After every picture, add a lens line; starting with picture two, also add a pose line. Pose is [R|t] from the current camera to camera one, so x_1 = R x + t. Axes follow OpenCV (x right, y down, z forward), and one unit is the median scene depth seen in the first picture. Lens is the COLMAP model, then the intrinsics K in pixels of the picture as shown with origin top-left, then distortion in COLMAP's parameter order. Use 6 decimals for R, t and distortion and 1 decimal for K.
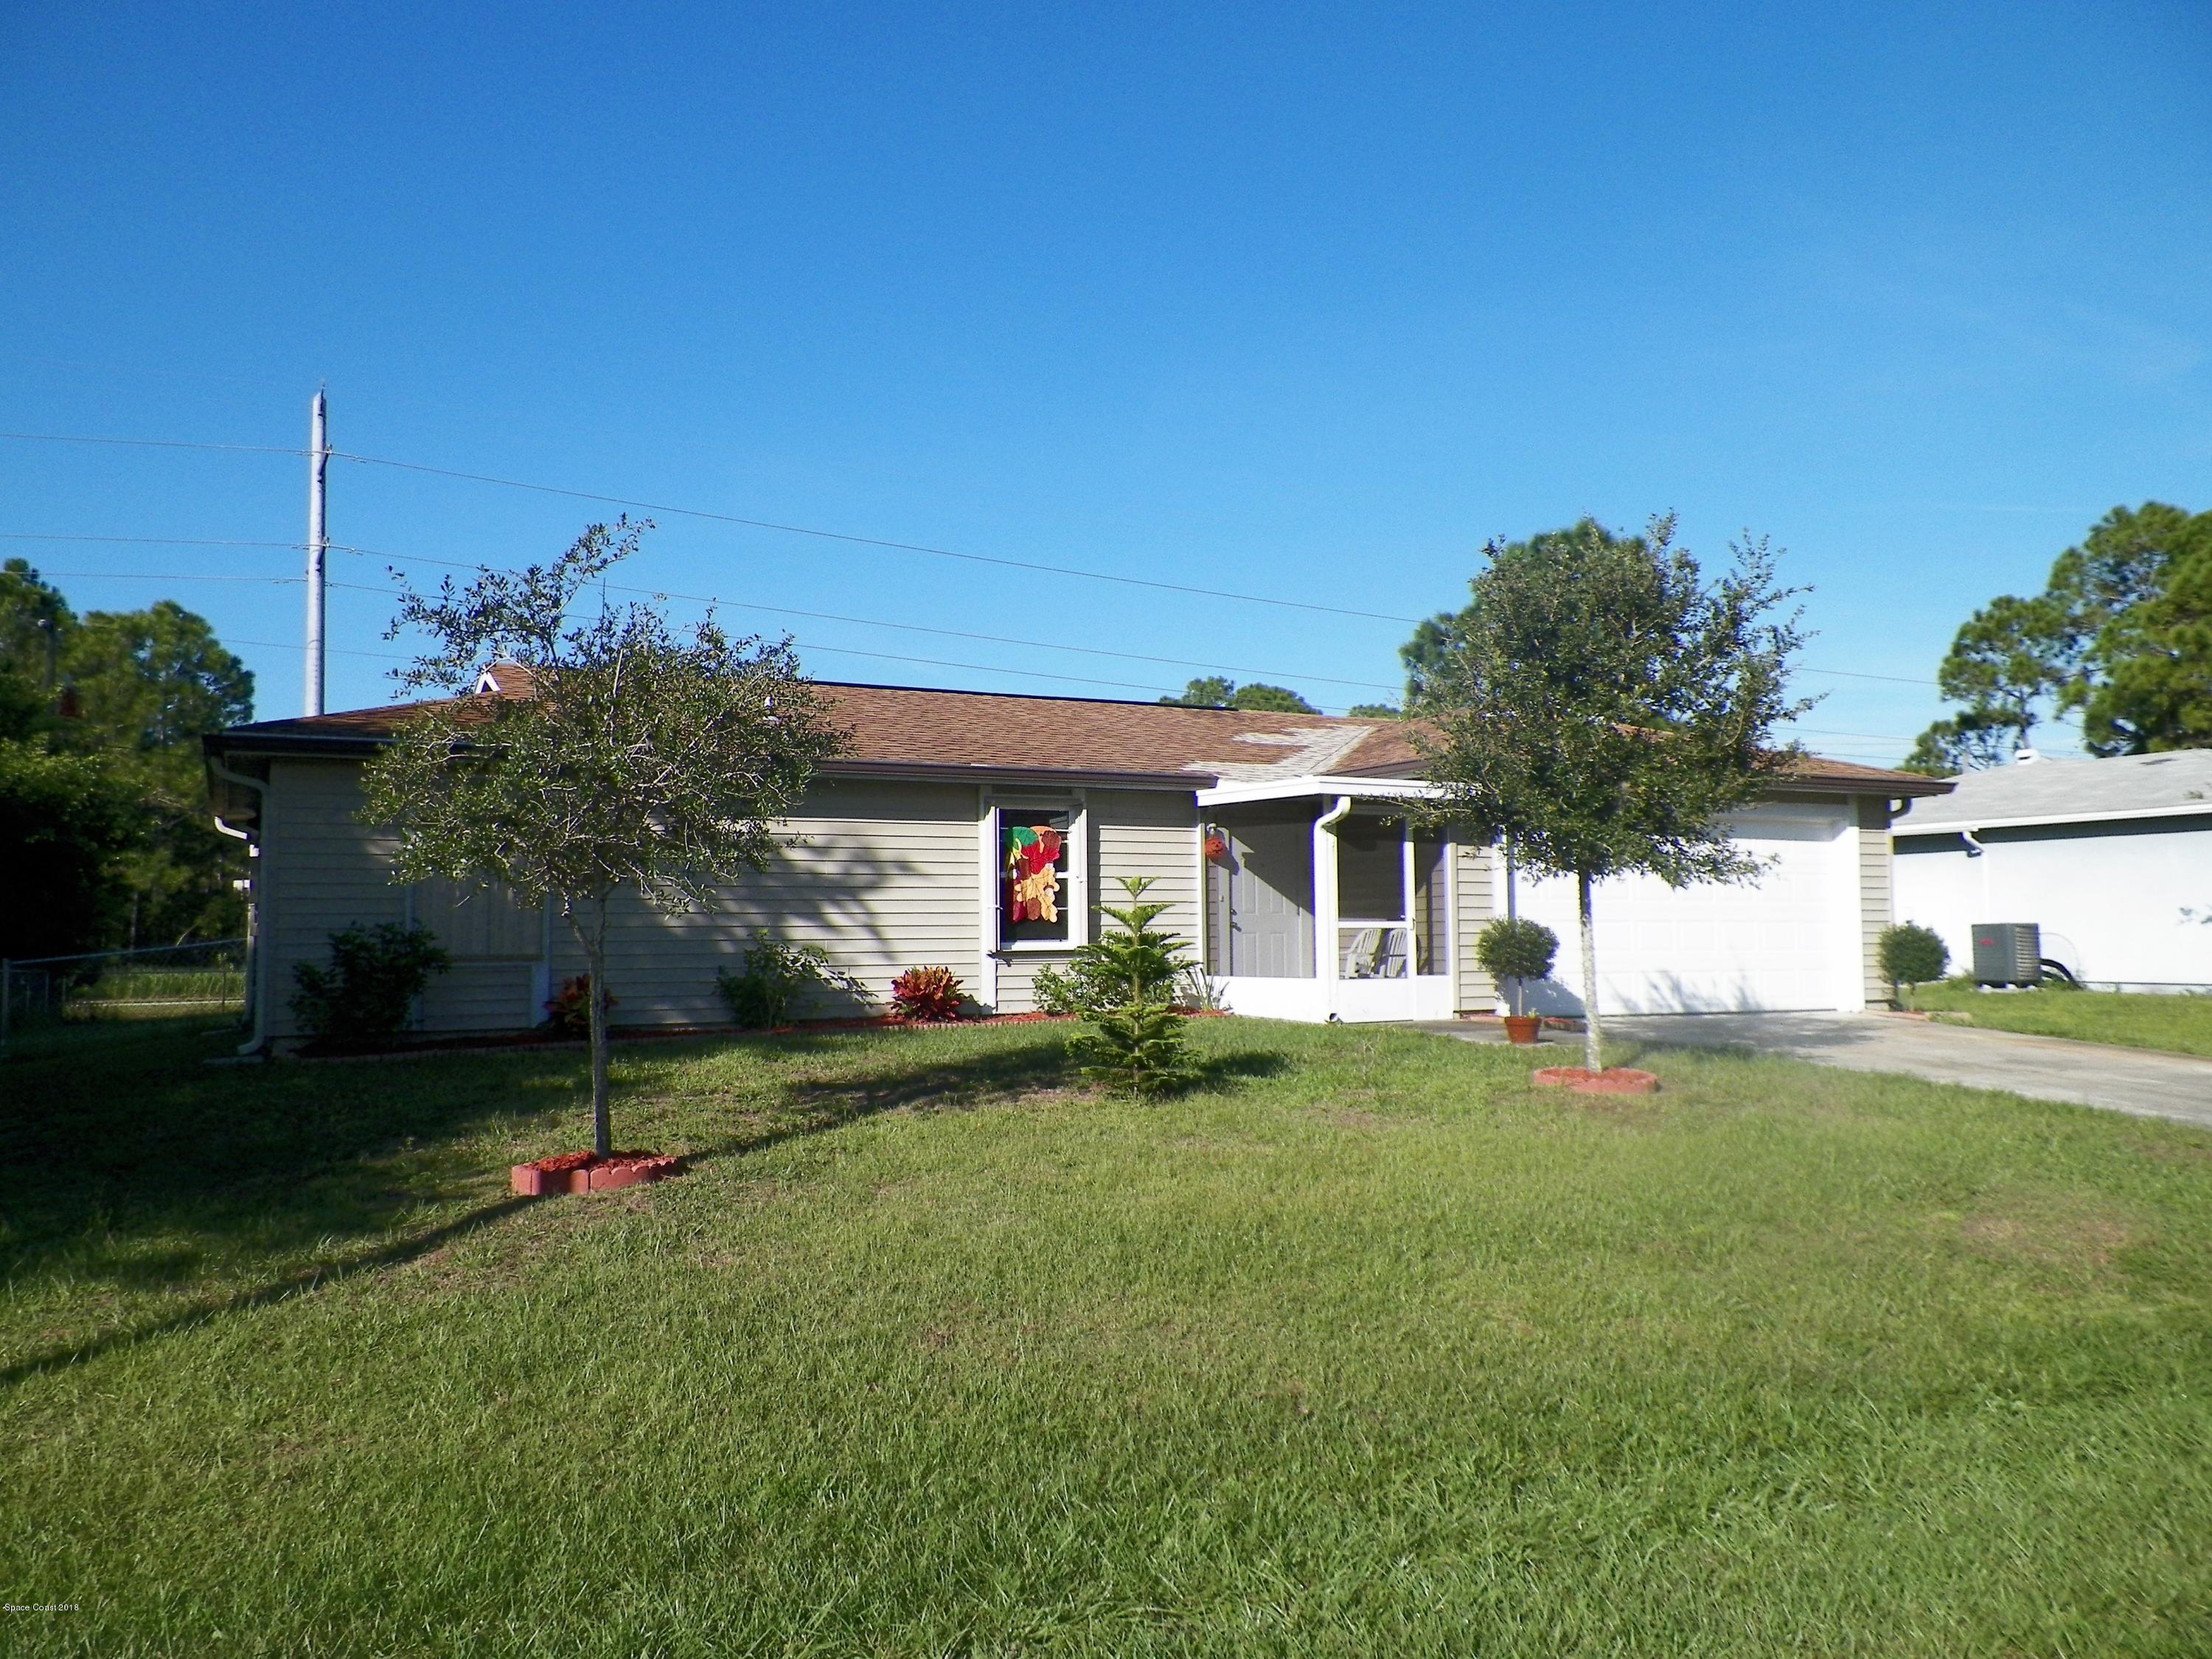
lens RADIAL K [[1745.2, 0, 1106.0], [0, 1745.2, 829.5], [0, 0, 1]] dist [-0.010747, -0.002060]
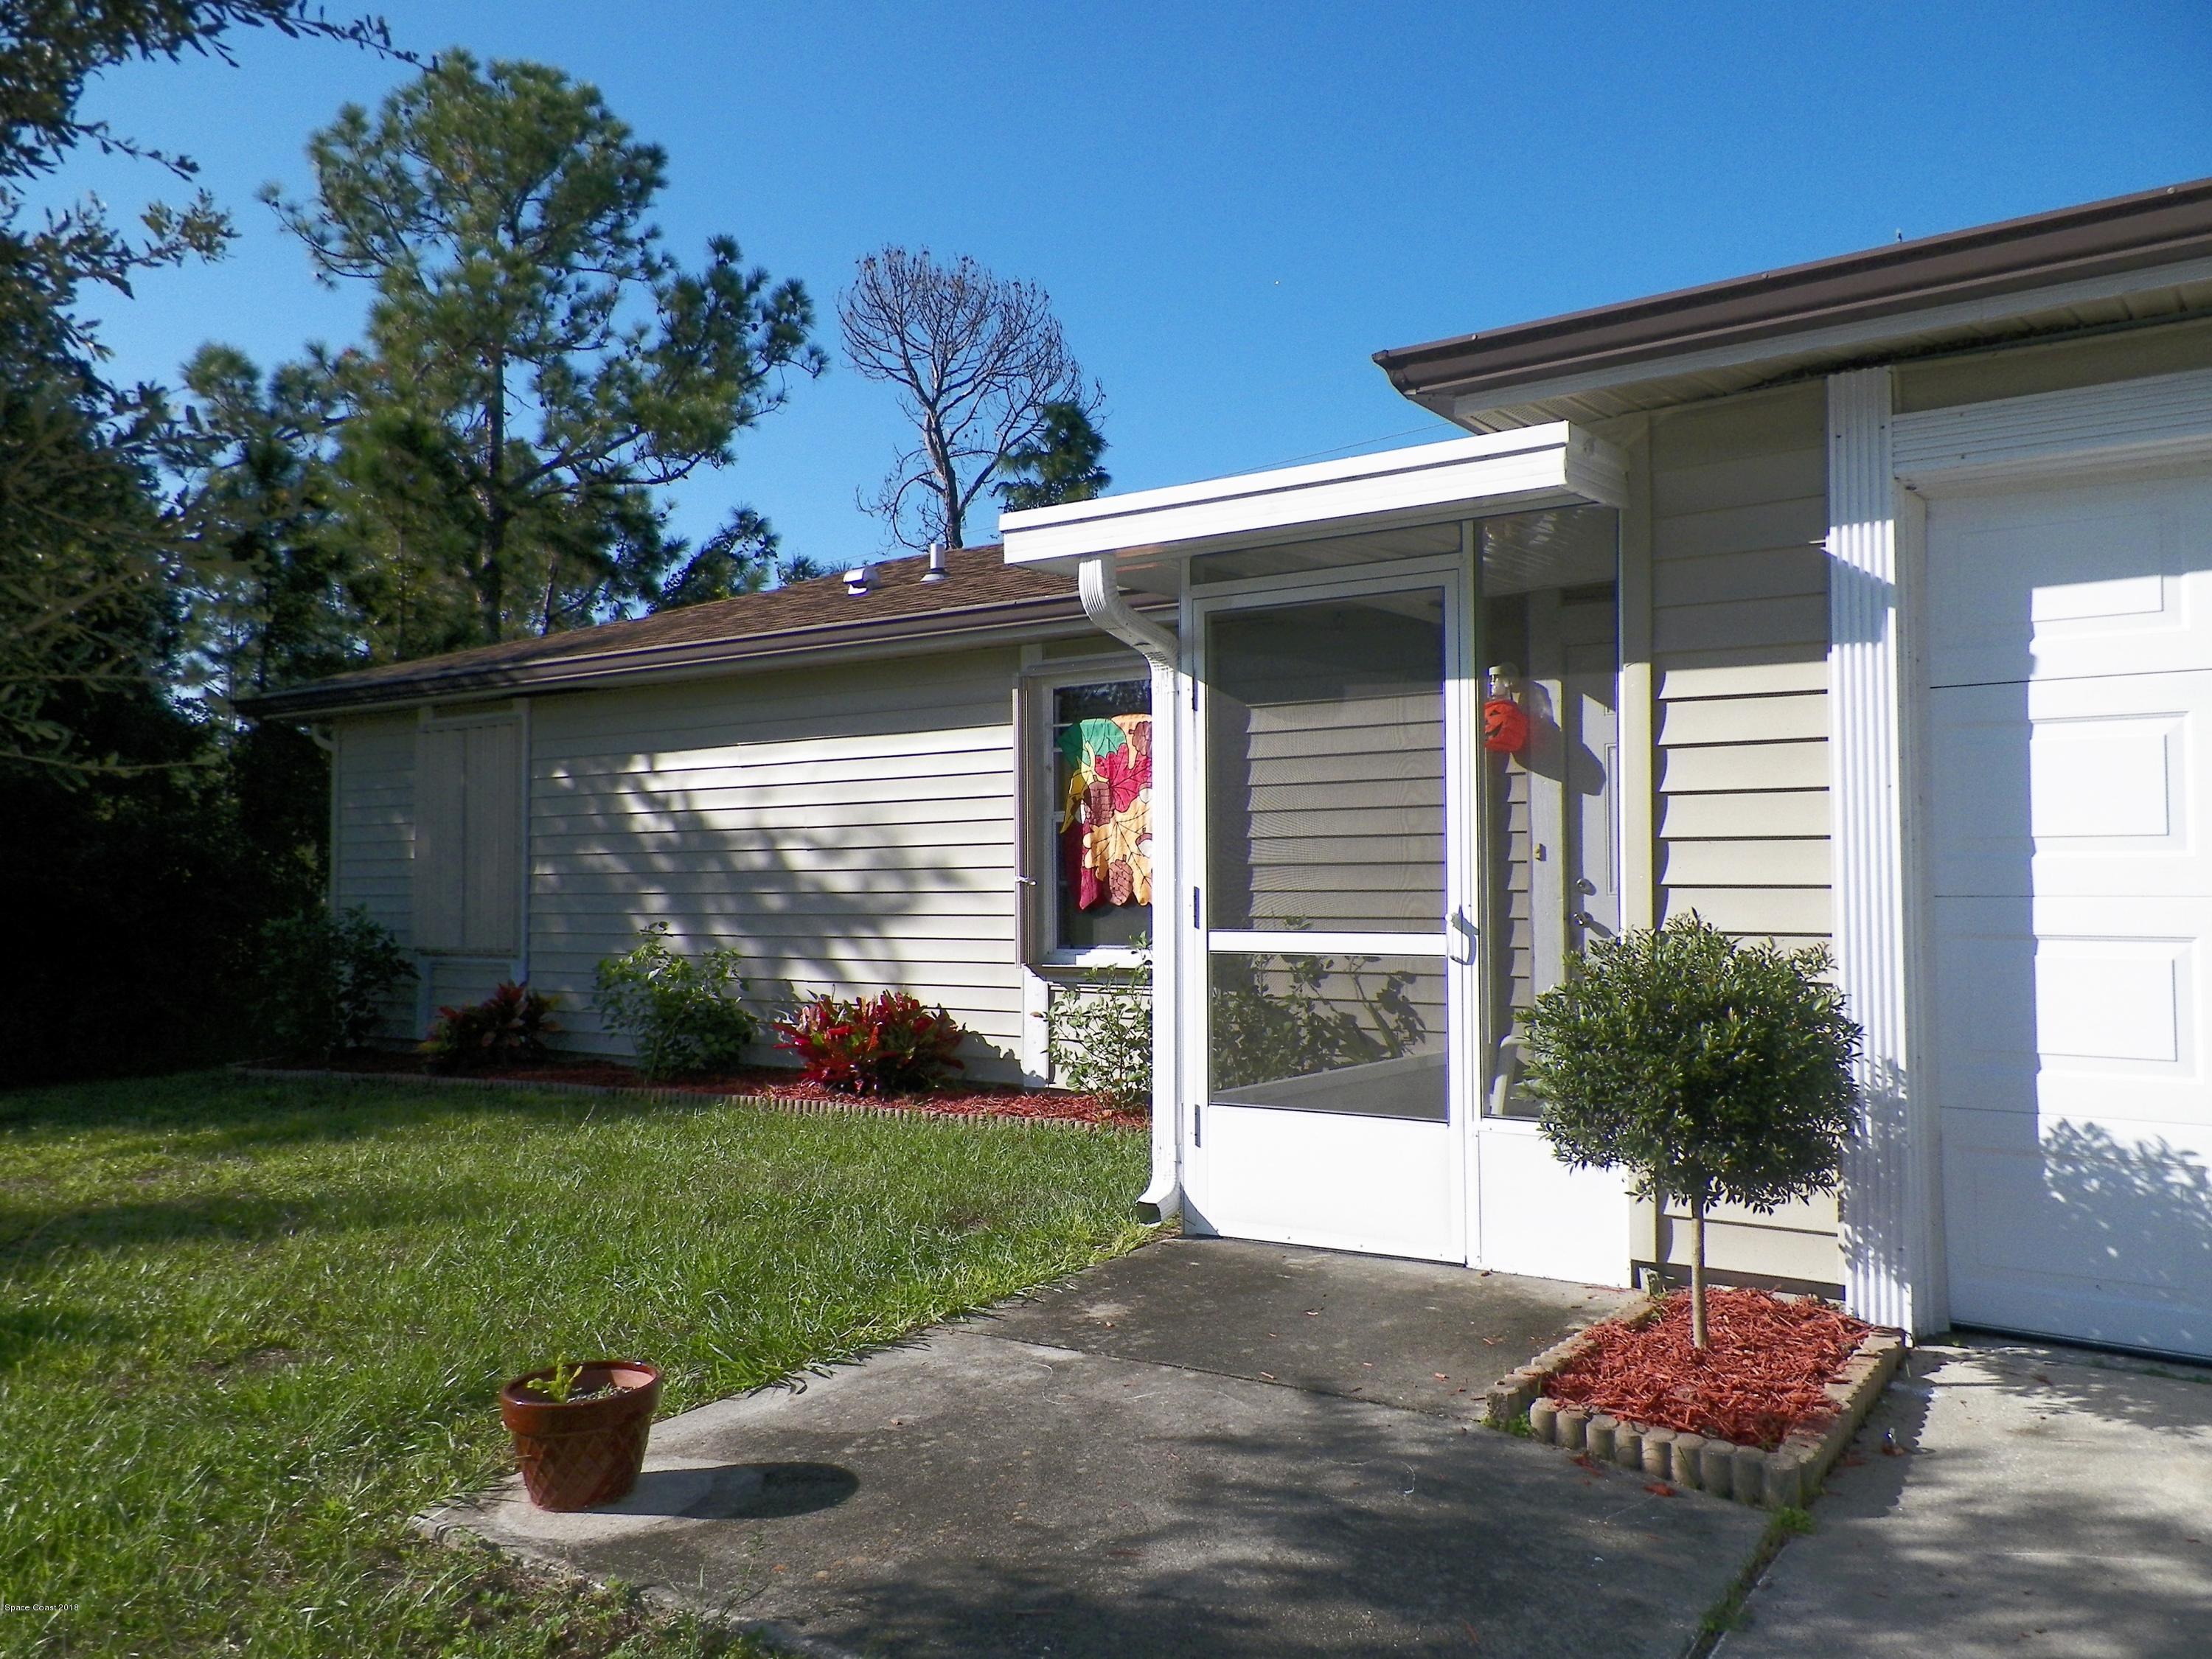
lens RADIAL K [[1745.2, 0, 1106.0], [0, 1745.2, 829.5], [0, 0, 1]] dist [-0.010747, -0.002060]
pose [[0.509659, -0.023566, -0.860054, 0.386745], [0.058932, 0.998233, 0.007570, 0.027098], [0.858356, -0.054543, 0.510147, 0.758459]]
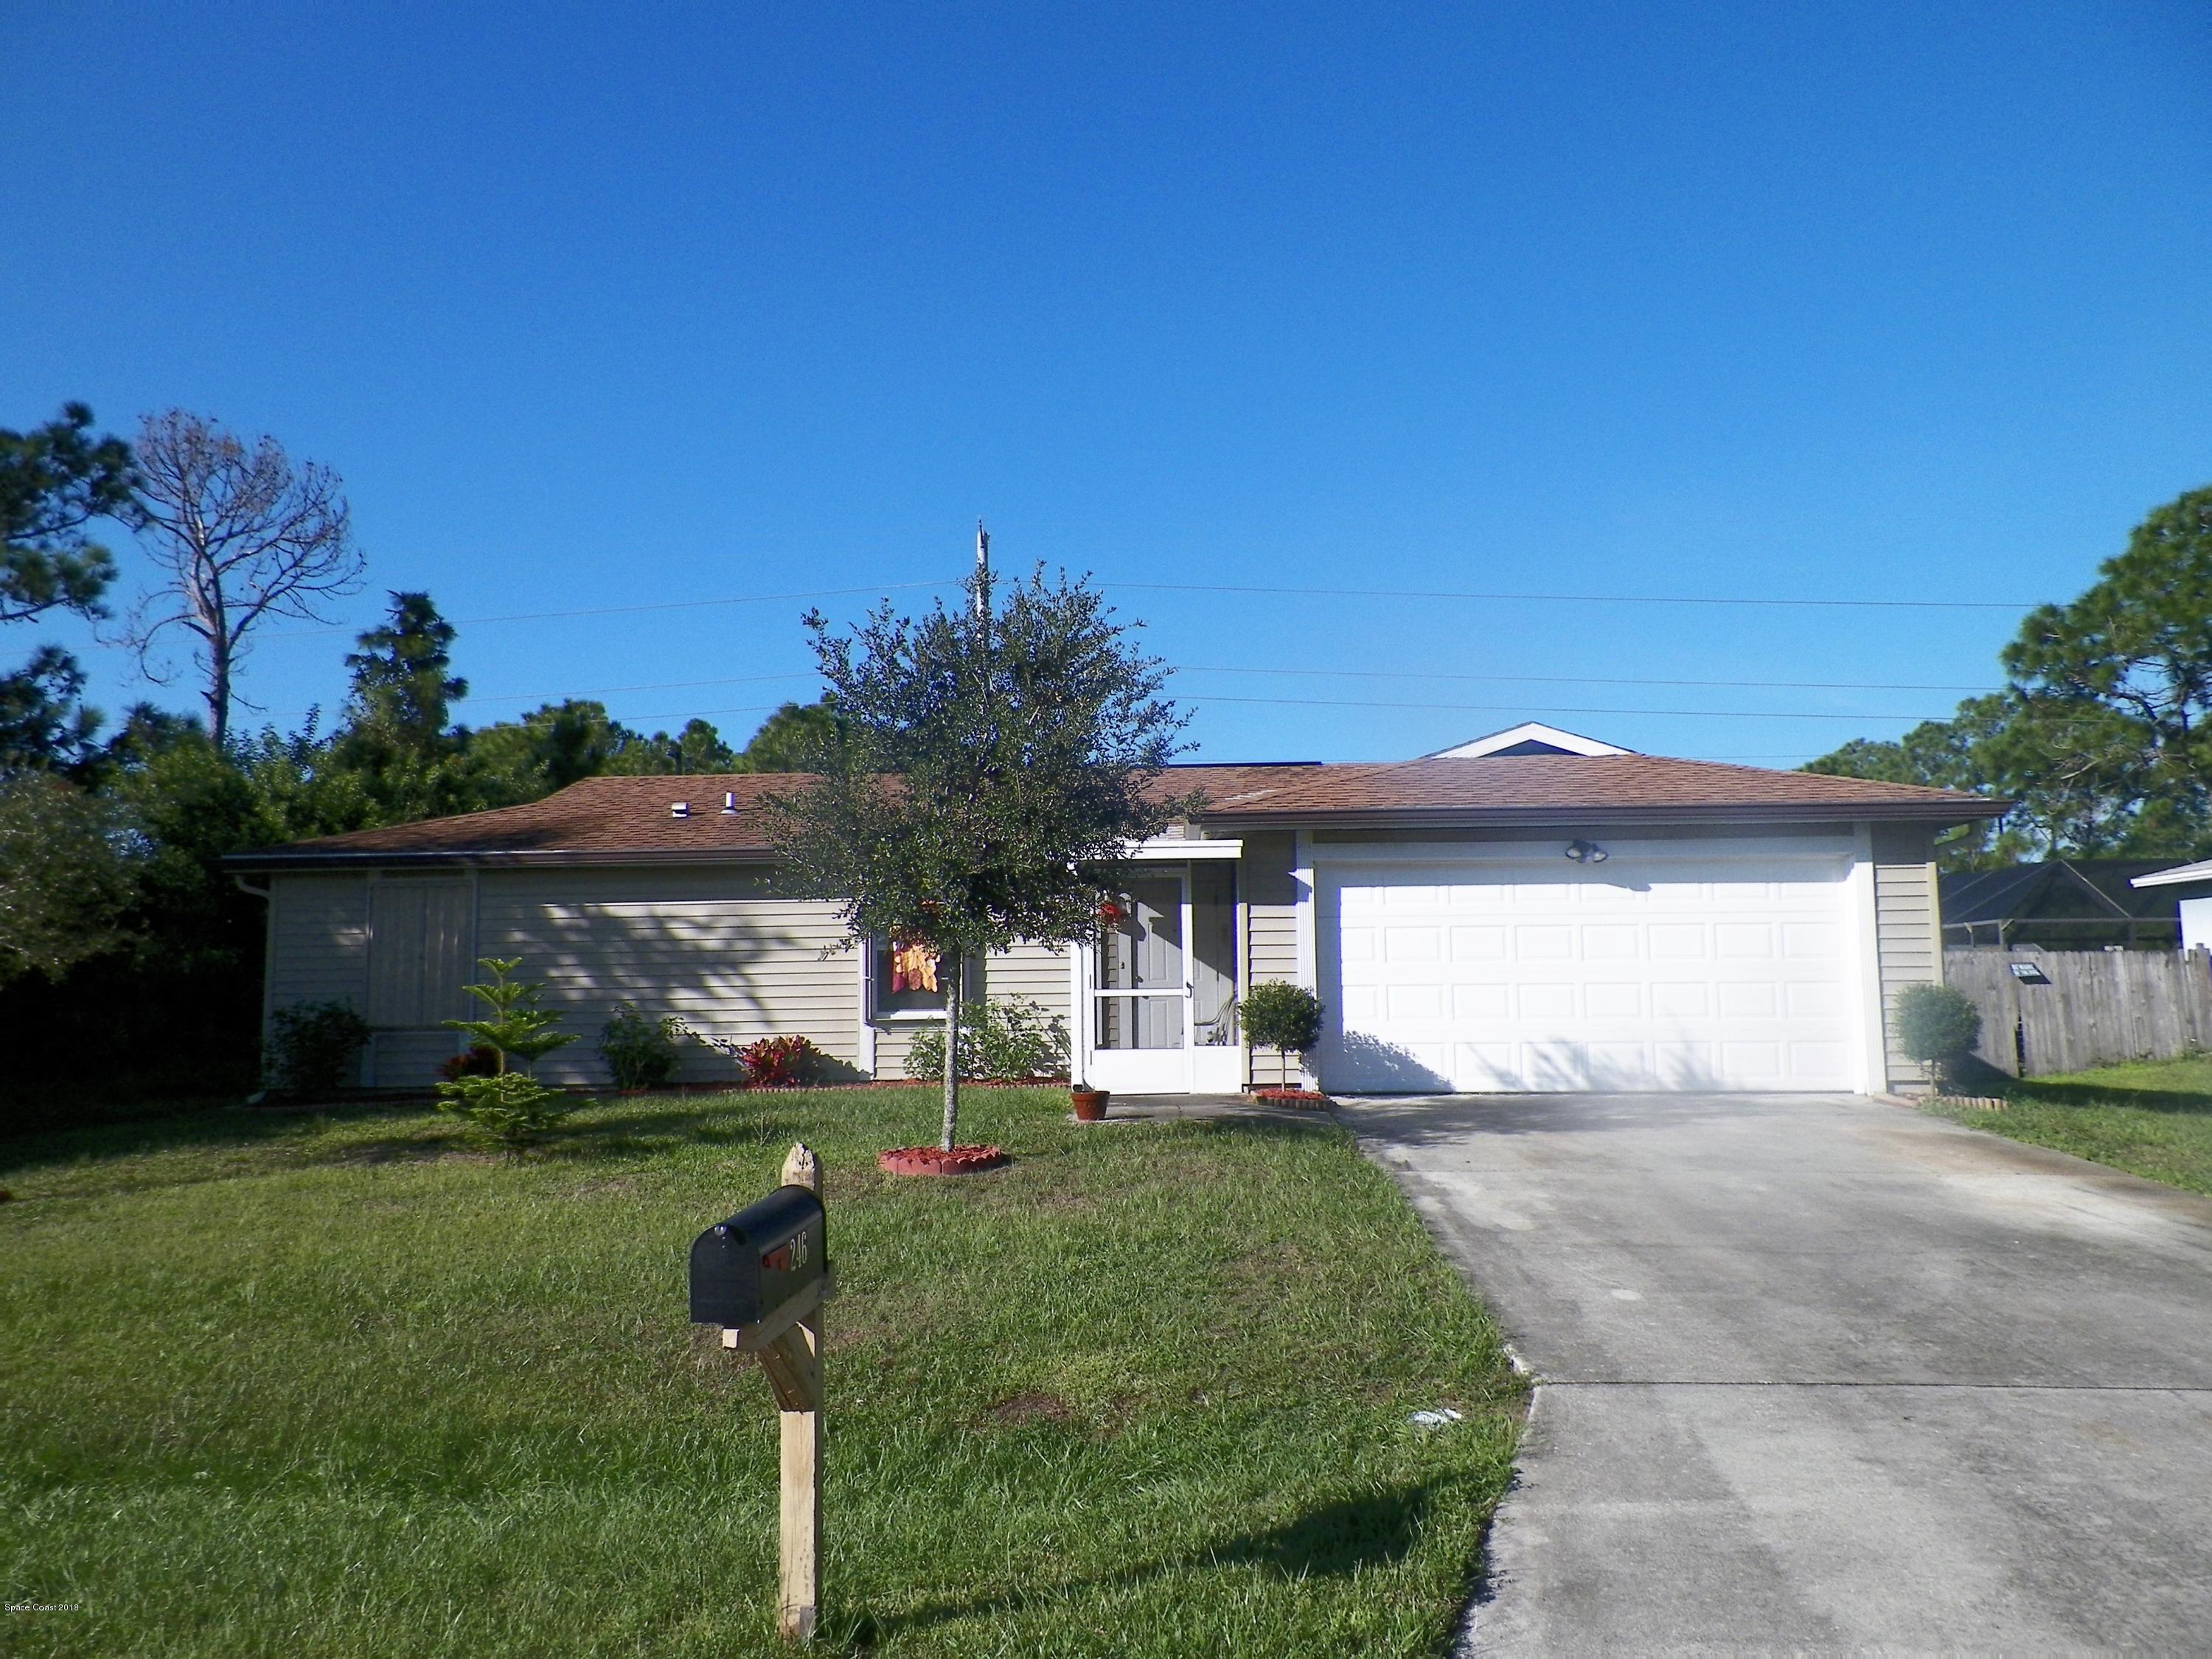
lens RADIAL K [[1745.2, 0, 1106.0], [0, 1745.2, 829.5], [0, 0, 1]] dist [-0.010747, -0.002060]
pose [[0.884065, -0.053612, -0.464280, 0.557812], [0.039234, 0.998406, -0.040582, 0.003030], [0.465715, 0.017662, 0.884758, 0.130572]]
